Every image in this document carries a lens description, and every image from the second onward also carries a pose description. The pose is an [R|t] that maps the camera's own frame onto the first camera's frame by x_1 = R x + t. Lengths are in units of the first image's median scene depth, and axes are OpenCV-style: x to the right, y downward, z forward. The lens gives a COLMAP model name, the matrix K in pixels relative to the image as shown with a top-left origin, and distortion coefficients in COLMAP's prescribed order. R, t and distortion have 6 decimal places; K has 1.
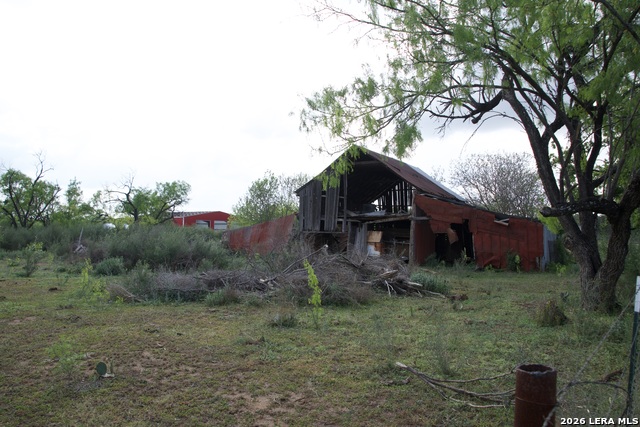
lens RADIAL K [[517.3, 0, 319.2], [0, 517.3, 215.7], [0, 0, 1]] dist [-0.058501, -0.003383]
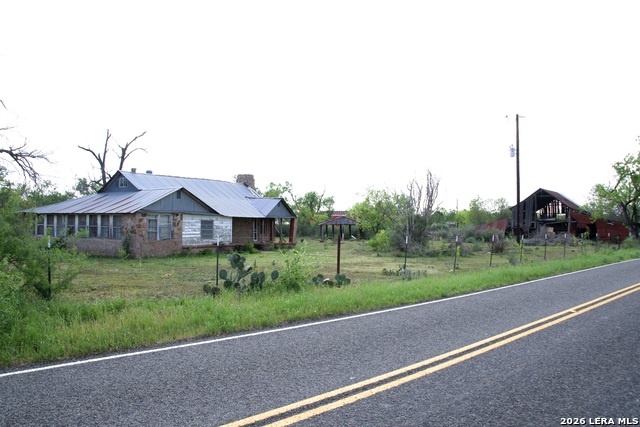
lens RADIAL K [[517.3, 0, 320.5], [0, 517.3, 215.4], [0, 0, 1]] dist [-0.058501, -0.003383]
pose [[0.988040, 0.000283, -0.154199, -0.516272], [0.001951, 0.999895, 0.014333, -0.052356], [0.154187, -0.014462, 0.987936, -1.296821]]
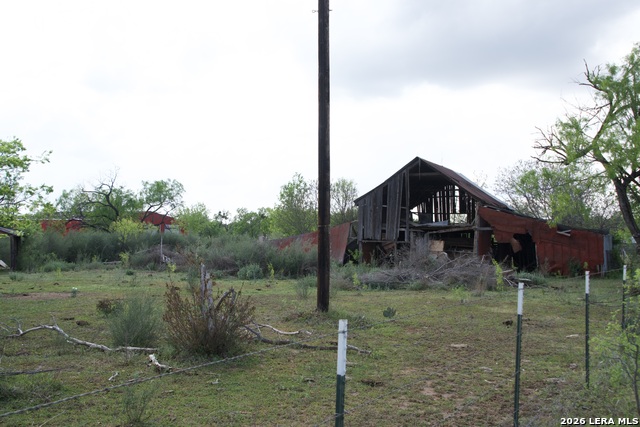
lens RADIAL K [[780.7, 0, 320.0], [0, 780.7, 216.1], [0, 0, 1]] dist [0.199532, 0.000000]
pose [[0.993365, 0.003962, 0.114932, -0.299049], [-0.004311, 0.999987, 0.002792, -0.022124], [-0.114920, -0.003269, 0.993369, -0.527325]]
